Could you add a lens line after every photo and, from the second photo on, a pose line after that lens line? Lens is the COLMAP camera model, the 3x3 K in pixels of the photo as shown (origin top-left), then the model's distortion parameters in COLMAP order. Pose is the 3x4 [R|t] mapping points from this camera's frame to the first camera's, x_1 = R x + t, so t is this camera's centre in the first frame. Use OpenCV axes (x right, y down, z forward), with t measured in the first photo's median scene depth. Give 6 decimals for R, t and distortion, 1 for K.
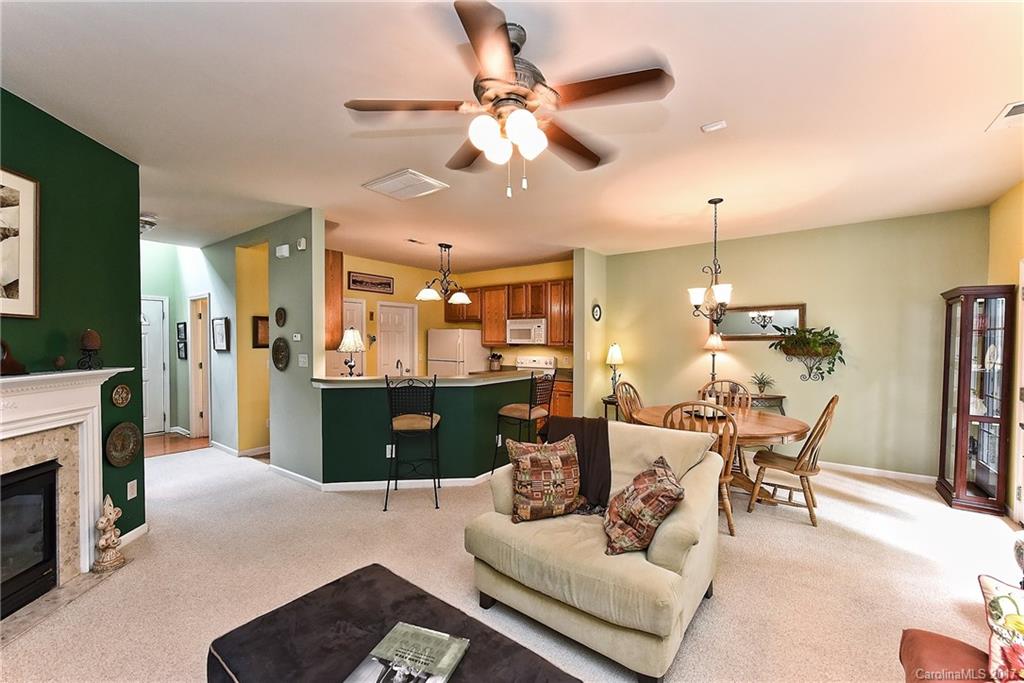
lens RADIAL K [[413.0, 0, 518.9], [0, 413.0, 350.8], [0, 0, 1]] dist [-0.002310, 0.000428]
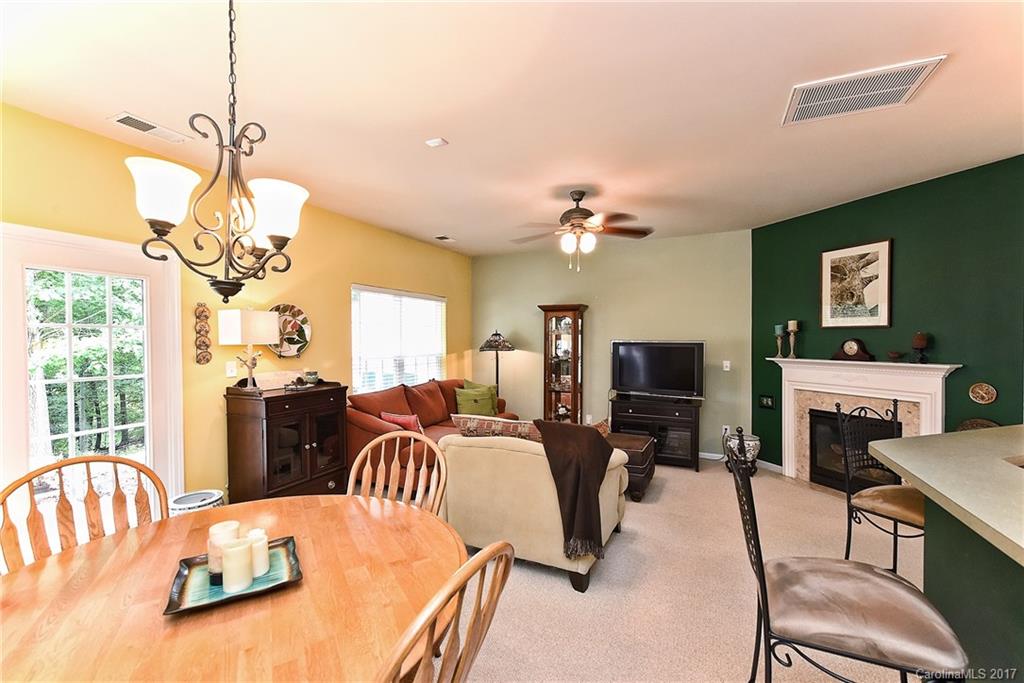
lens RADIAL K [[433.3, 0, 528.0], [0, 433.3, 348.5], [0, 0, 1]] dist [-0.000319, -0.001196]
pose [[-0.978061, 0.005625, -0.208241, 0.204285], [-0.002996, 0.999152, 0.041062, -0.024184], [0.208295, 0.040785, -0.977215, 0.932500]]
